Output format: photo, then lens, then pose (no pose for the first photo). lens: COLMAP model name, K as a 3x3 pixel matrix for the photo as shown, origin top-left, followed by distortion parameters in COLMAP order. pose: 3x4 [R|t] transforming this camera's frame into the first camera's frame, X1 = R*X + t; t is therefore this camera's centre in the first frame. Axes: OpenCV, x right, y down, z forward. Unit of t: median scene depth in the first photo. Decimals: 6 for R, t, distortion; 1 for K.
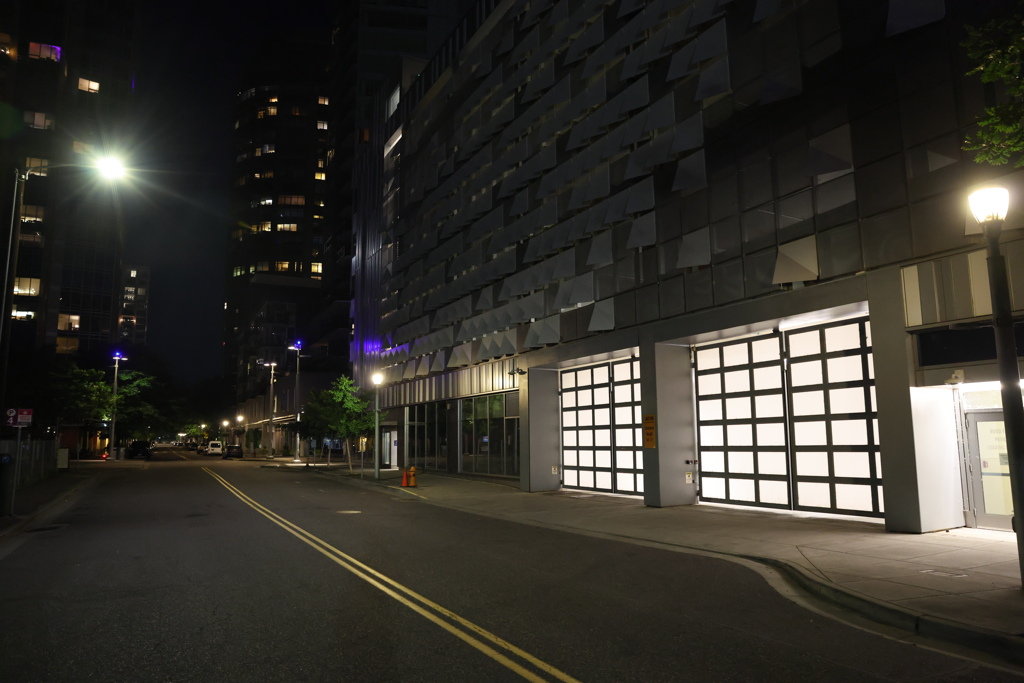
lens RADIAL K [[698.0, 0, 512.0], [0, 698.0, 341.5], [0, 0, 1]] dist [-0.113976, 0.095761]
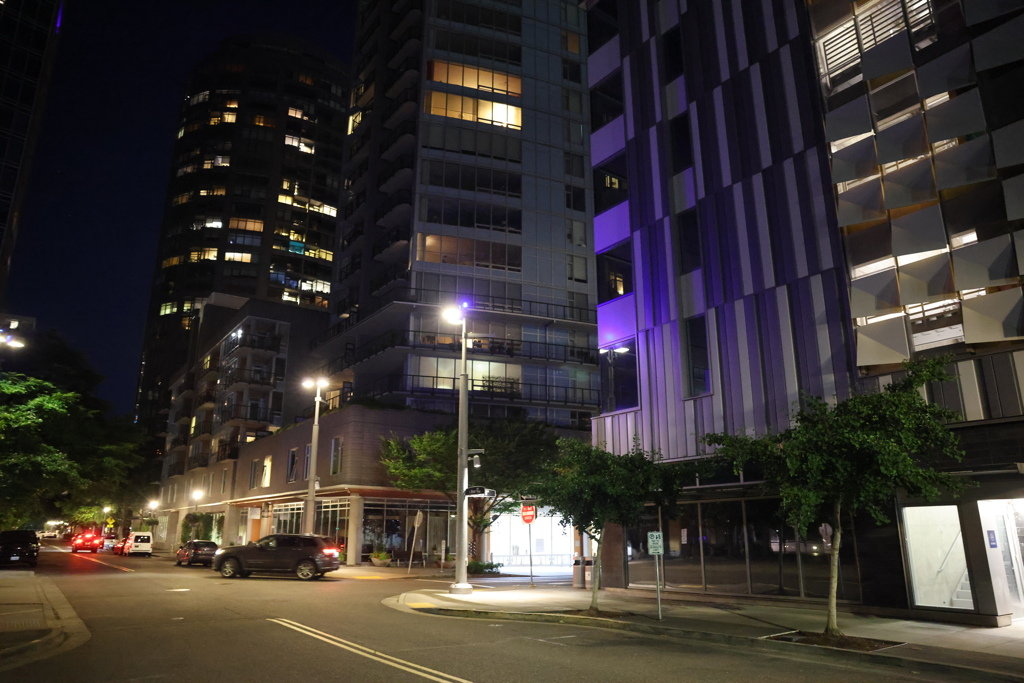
lens RADIAL K [[686.4, 0, 512.0], [0, 686.4, 341.5], [0, 0, 1]] dist [-0.078756, 0.043618]
pose [[0.989117, 0.048493, 0.138913, -0.335682], [-0.029213, 0.990055, -0.137611, 0.082487], [-0.144205, 0.132055, 0.980697, 0.569809]]
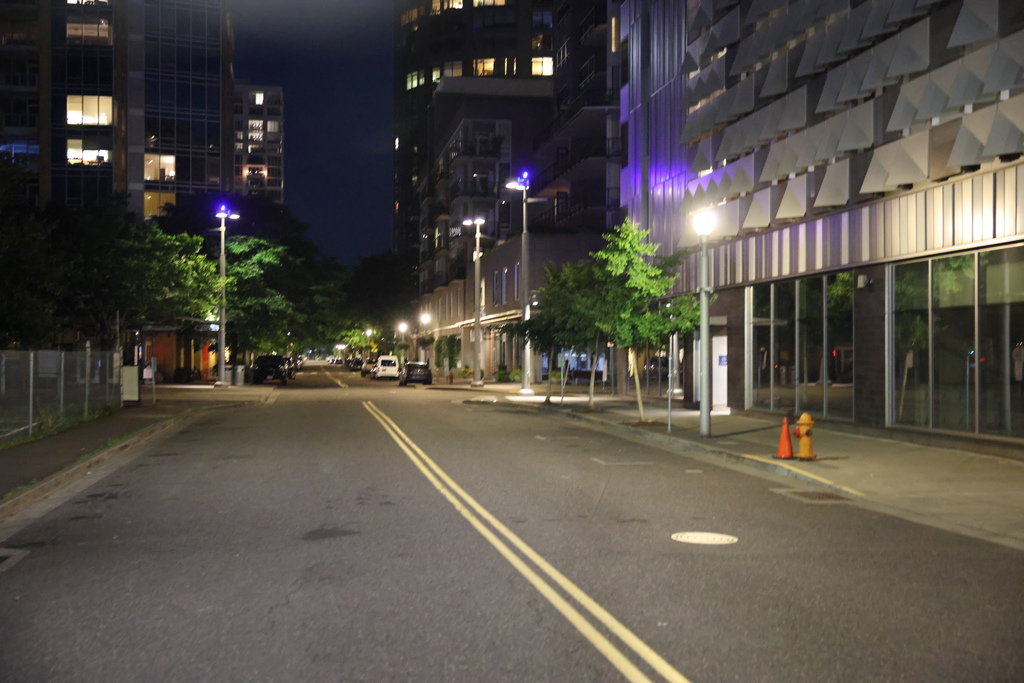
lens RADIAL K [[1126.3, 0, 512.0], [0, 1126.3, 341.5], [0, 0, 1]] dist [-0.000602, 0.192921]
pose [[0.955664, 0.009597, -0.294304, -0.056255], [0.027781, 0.992072, 0.122563, 0.021958], [0.293147, -0.125305, 0.947820, 0.141593]]
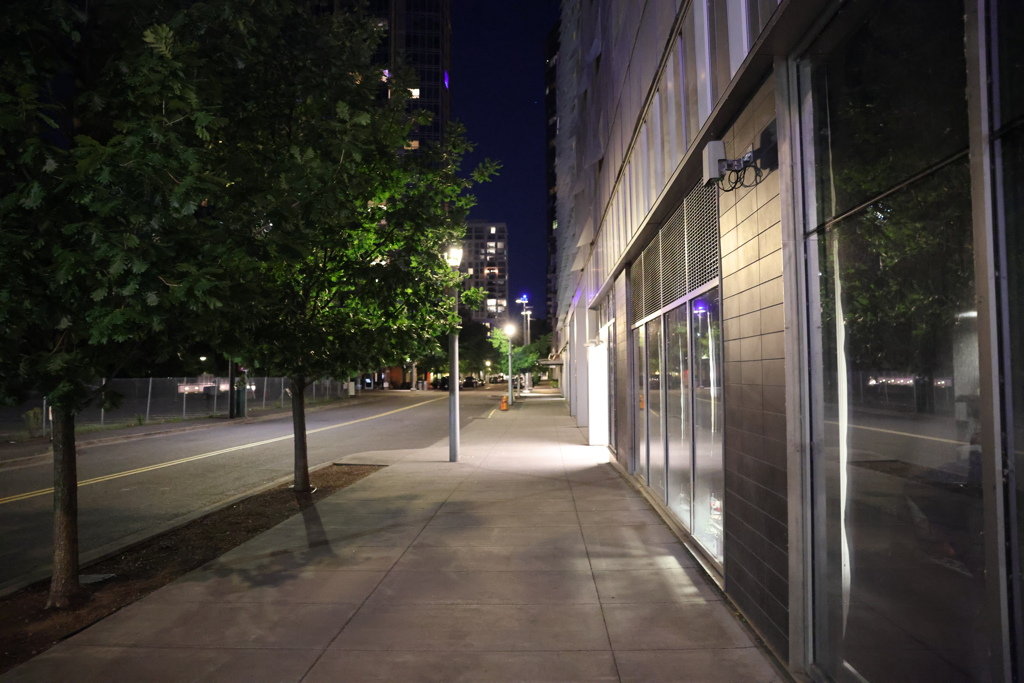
lens RADIAL K [[698.0, 0, 512.0], [0, 698.0, 341.5], [0, 0, 1]] dist [-0.113976, 0.095761]
pose [[0.865886, -0.020796, -0.499810, 0.286596], [0.069371, 0.994474, 0.078803, -0.017671], [0.495409, -0.102907, 0.862543, -0.090245]]
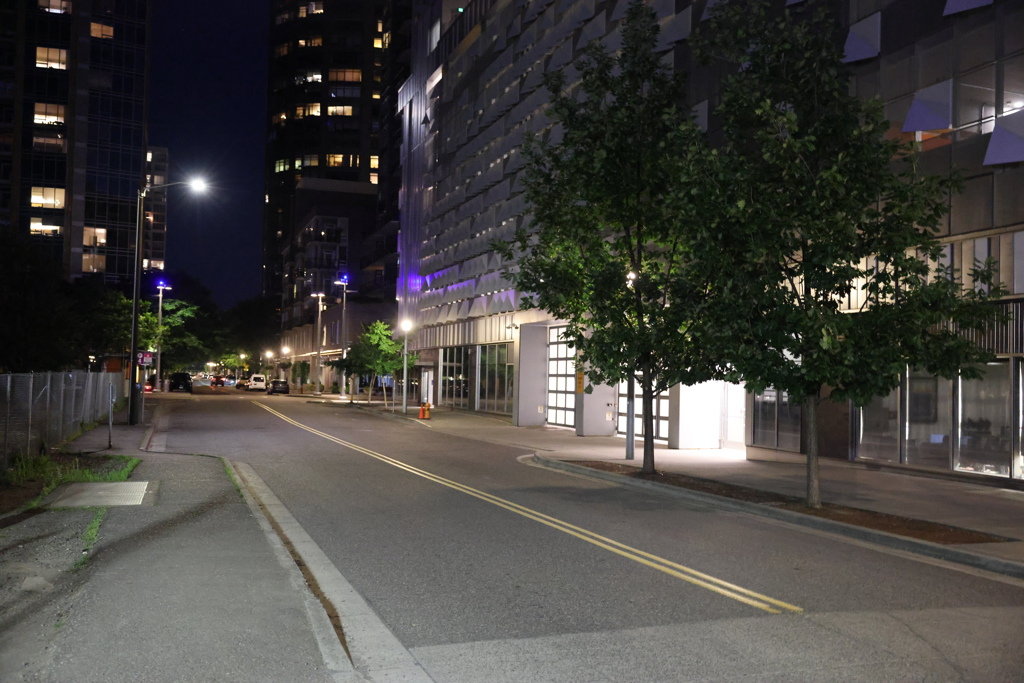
lens RADIAL K [[983.5, 0, 512.0], [0, 983.5, 341.5], [0, 0, 1]] dist [-0.020984, 0.088931]
pose [[0.988774, 0.028085, -0.146758, 0.127269], [-0.013156, 0.994726, 0.101722, -0.051478], [0.148841, -0.098649, 0.983928, -0.331309]]
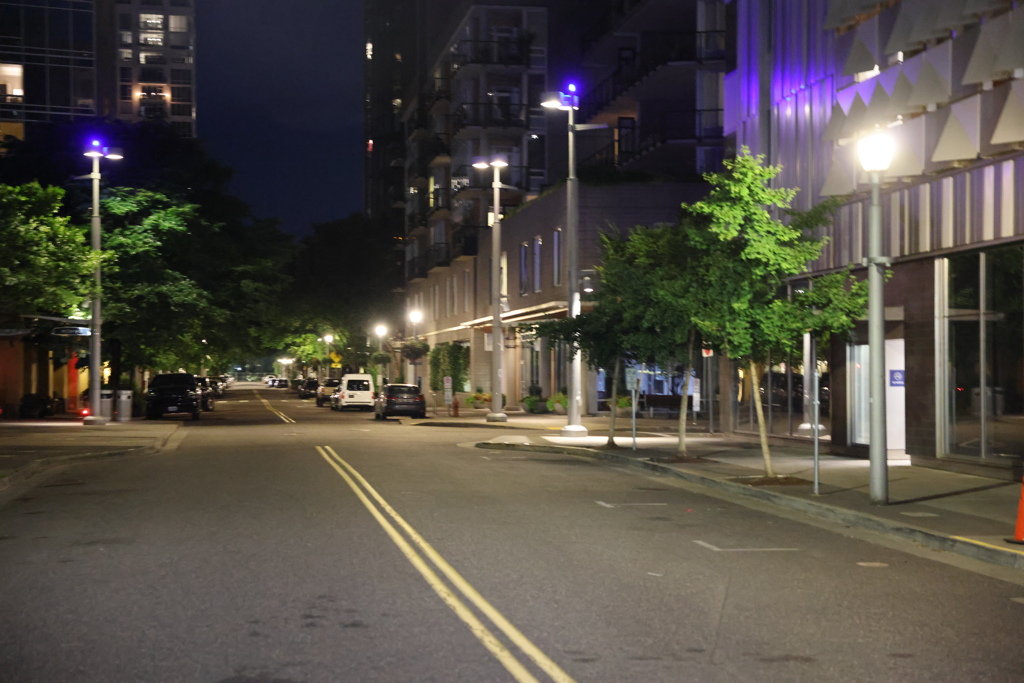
lens RADIAL K [[1705.9, 0, 512.0], [0, 1705.9, 341.5], [0, 0, 1]] dist [0.208308, -0.050277]
pose [[0.949756, 0.003123, -0.312977, -0.068587], [0.034899, 0.992658, 0.115810, 0.026653], [0.311040, -0.120914, 0.942674, 0.170174]]
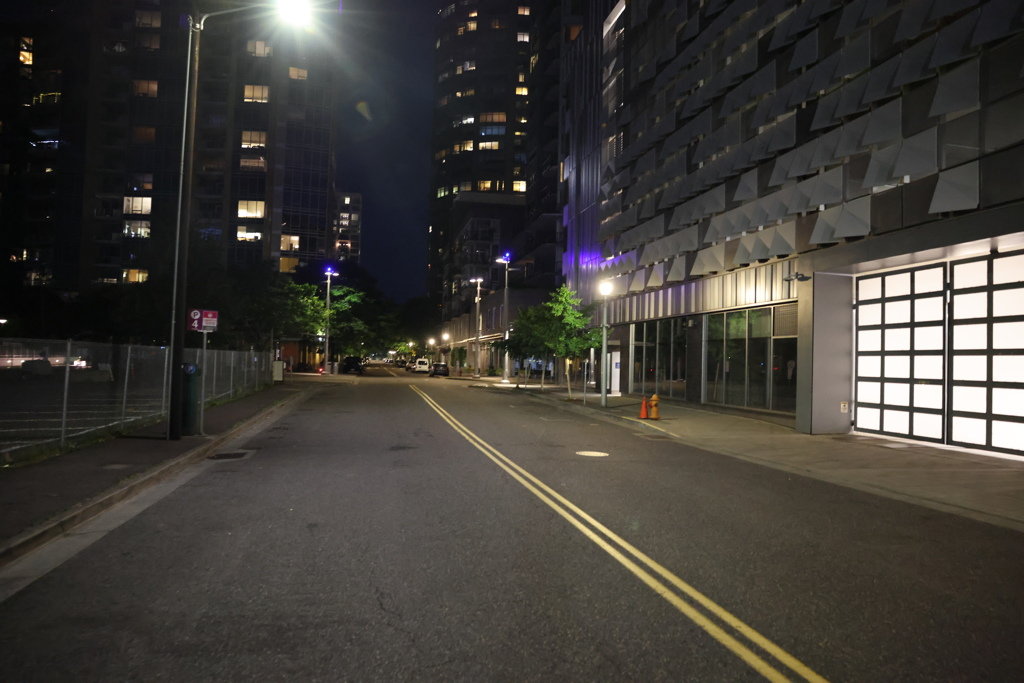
lens RADIAL K [[698.0, 0, 512.0], [0, 698.0, 341.5], [0, 0, 1]] dist [-0.113976, 0.095761]
pose [[0.961116, 0.027509, -0.274770, -0.041759], [0.002533, 0.994106, 0.108384, 0.015582], [0.276132, -0.104866, 0.955382, 0.095104]]
